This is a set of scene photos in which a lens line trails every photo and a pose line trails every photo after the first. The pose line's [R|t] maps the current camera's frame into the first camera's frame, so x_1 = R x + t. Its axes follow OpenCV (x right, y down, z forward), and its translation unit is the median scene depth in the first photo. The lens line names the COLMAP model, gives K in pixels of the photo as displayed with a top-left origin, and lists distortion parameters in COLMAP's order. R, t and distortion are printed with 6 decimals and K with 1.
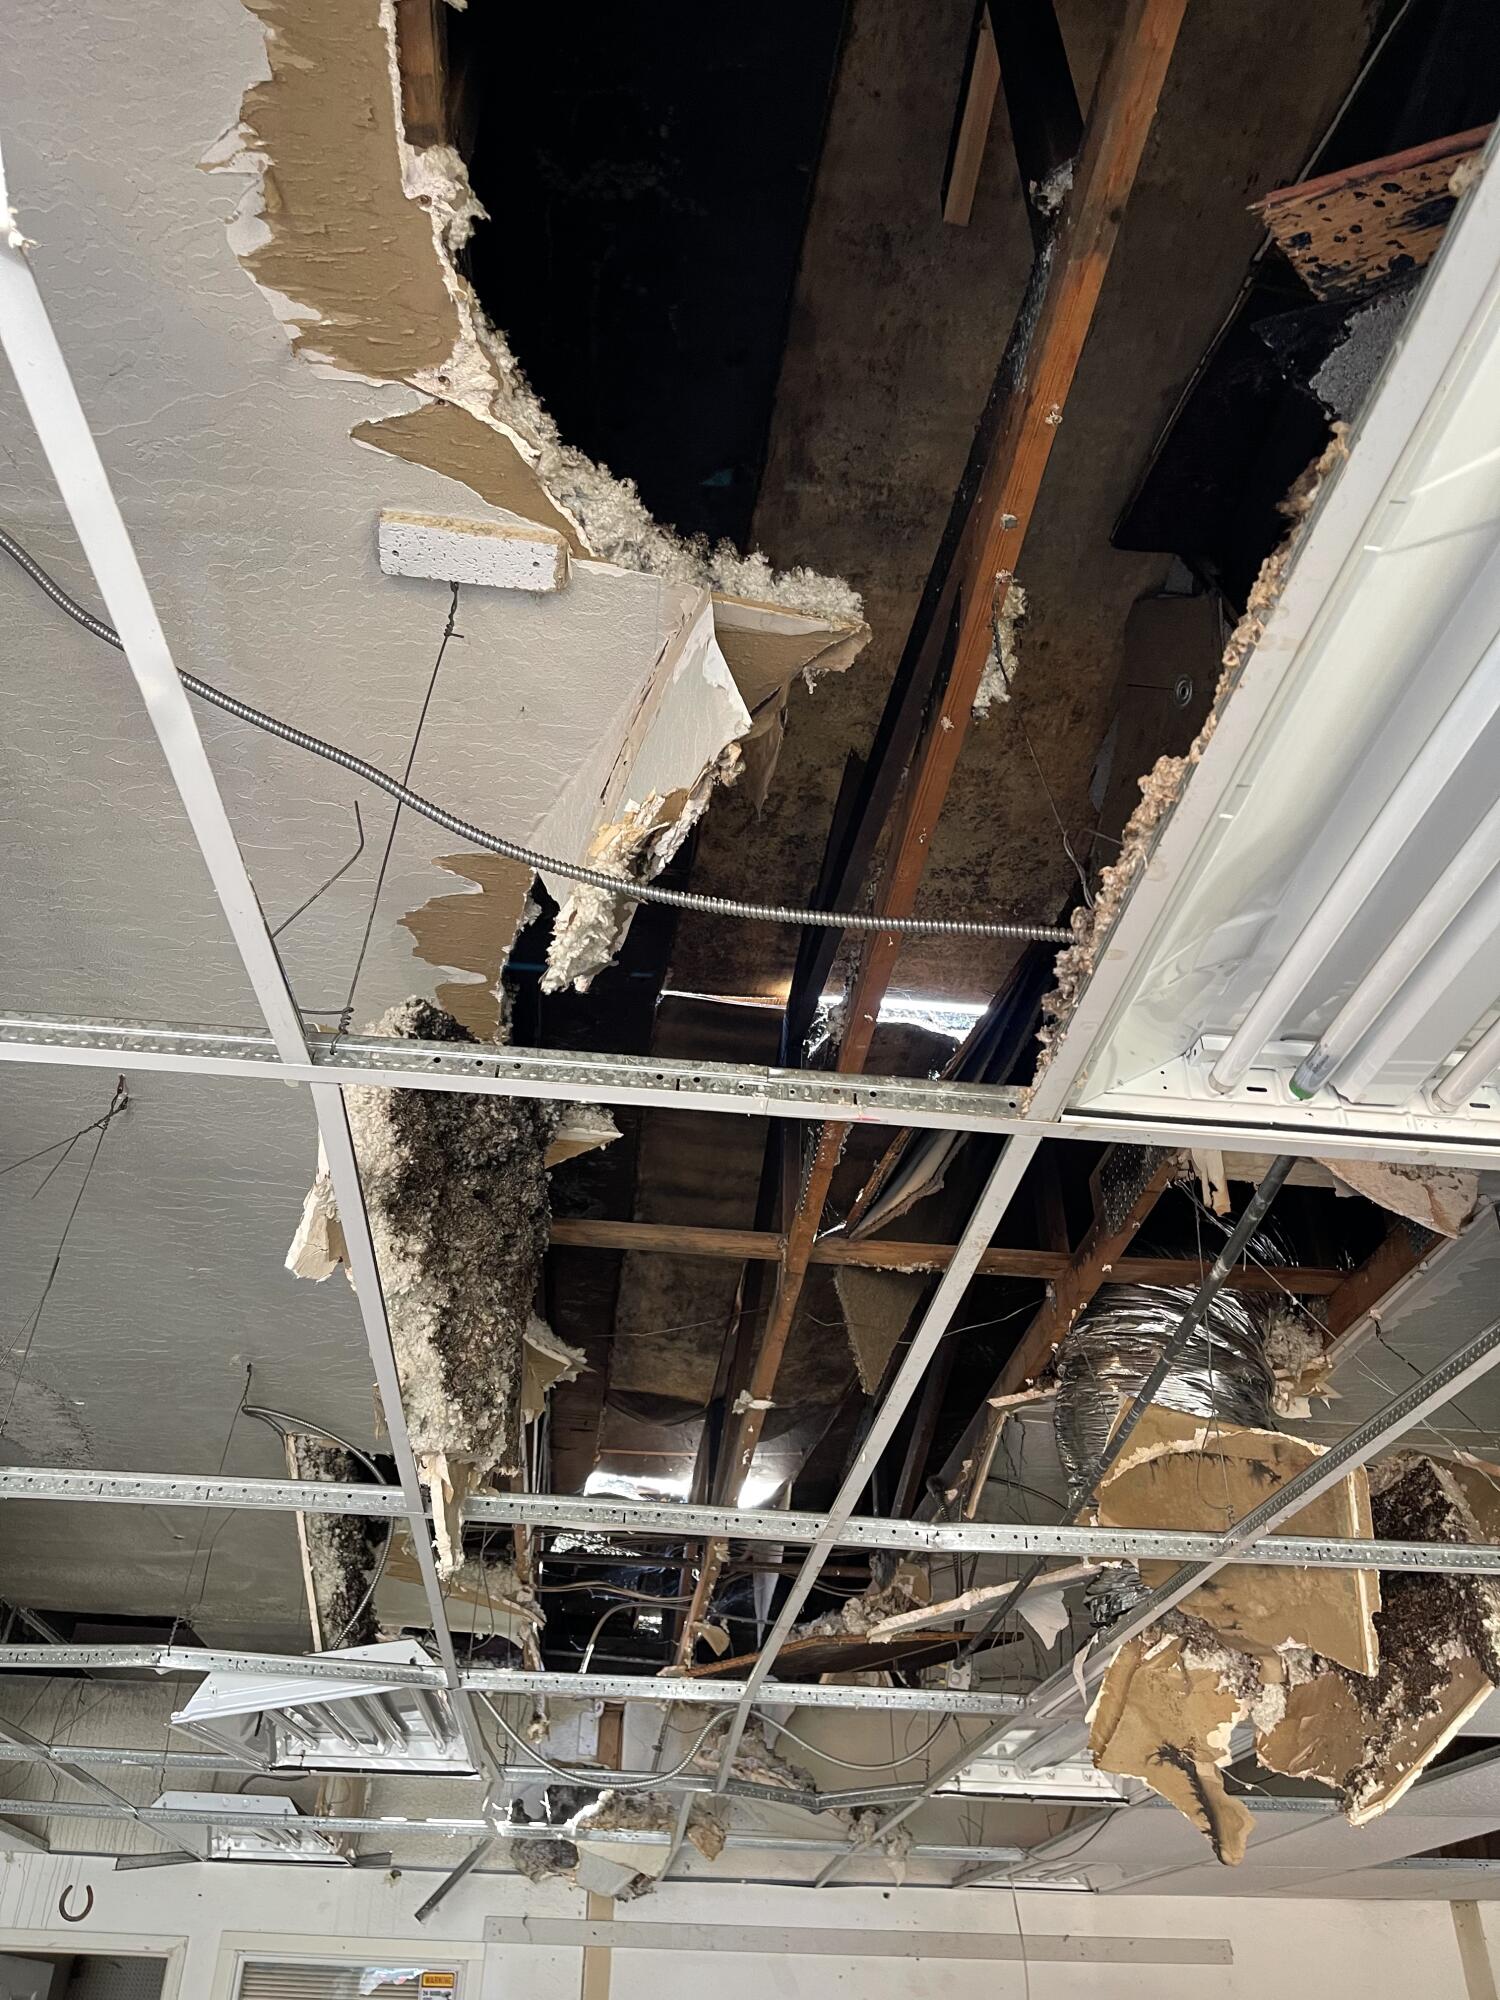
lens RADIAL K [[1537.9, 0, 753.4], [0, 1537.9, 947.9], [0, 0, 1]] dist [0.133486, -0.171539]
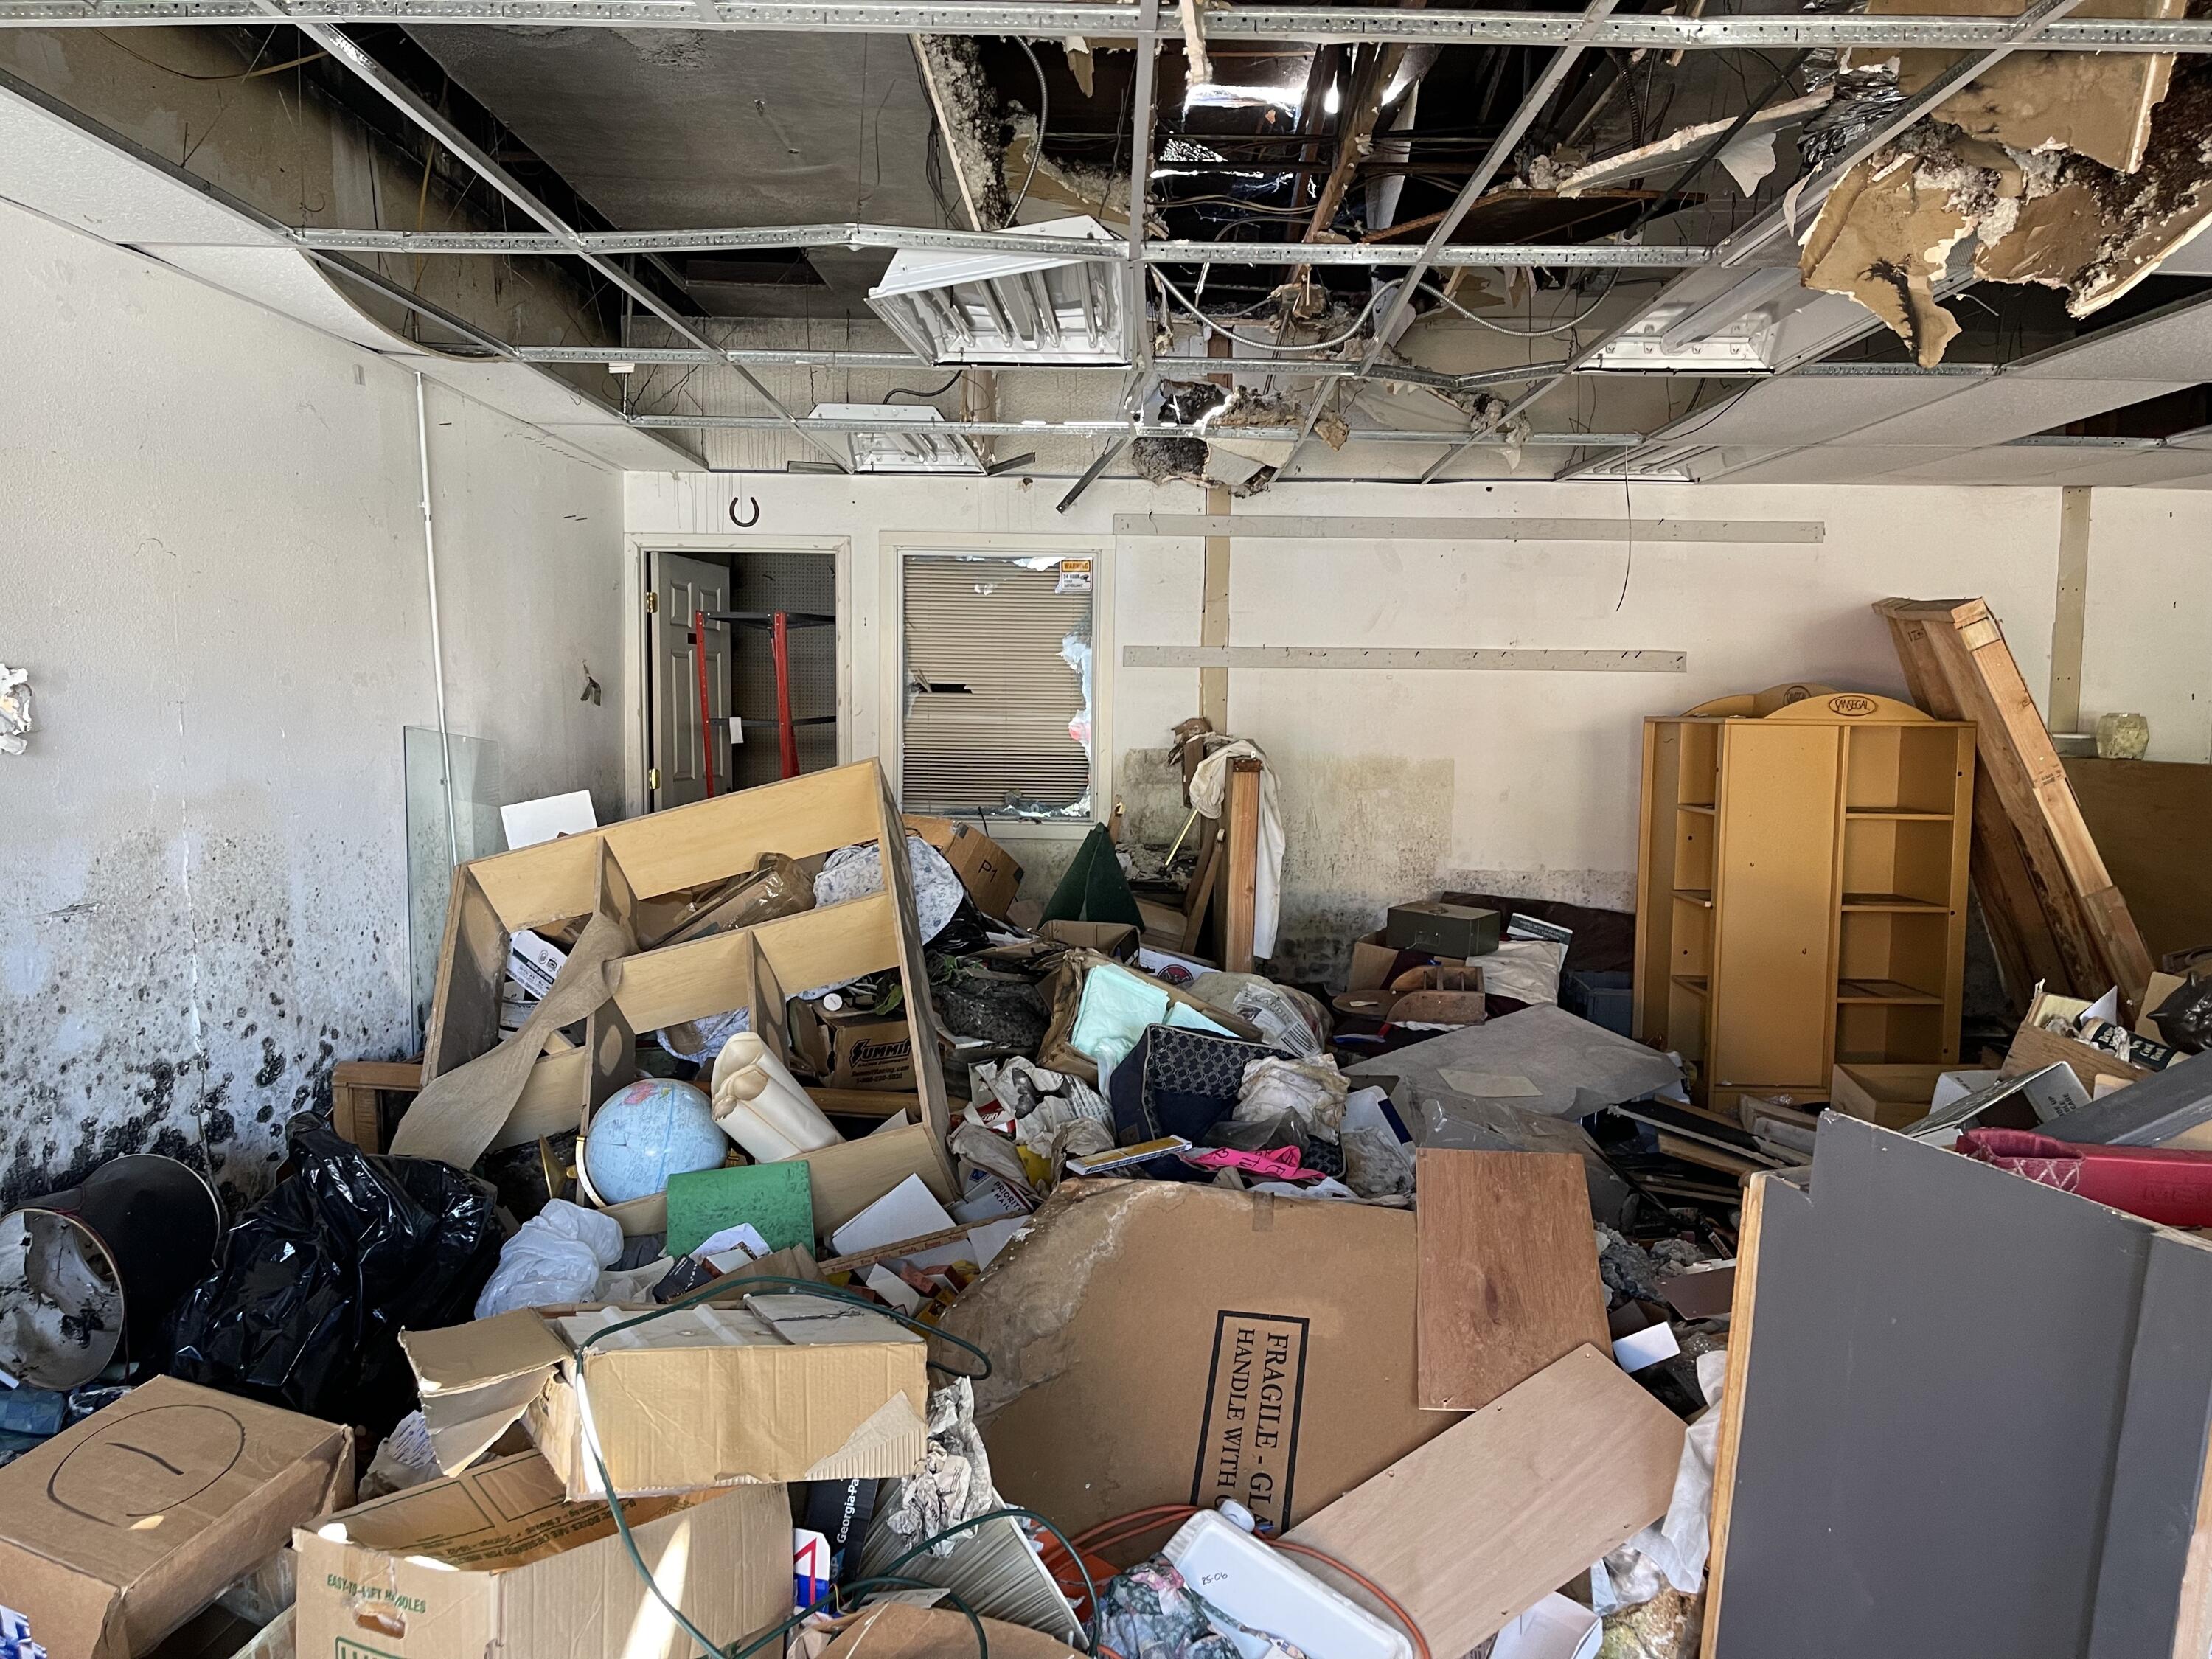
lens RADIAL K [[1719.7, 0, 1106.0], [0, 1719.7, 829.5], [0, 0, 1]] dist [0.088197, -0.113124]
pose [[0.993527, -0.000321, -0.113594, -0.081877], [0.073724, 0.762601, 0.642655, 0.031063], [0.086421, -0.646870, 0.757688, -0.087556]]
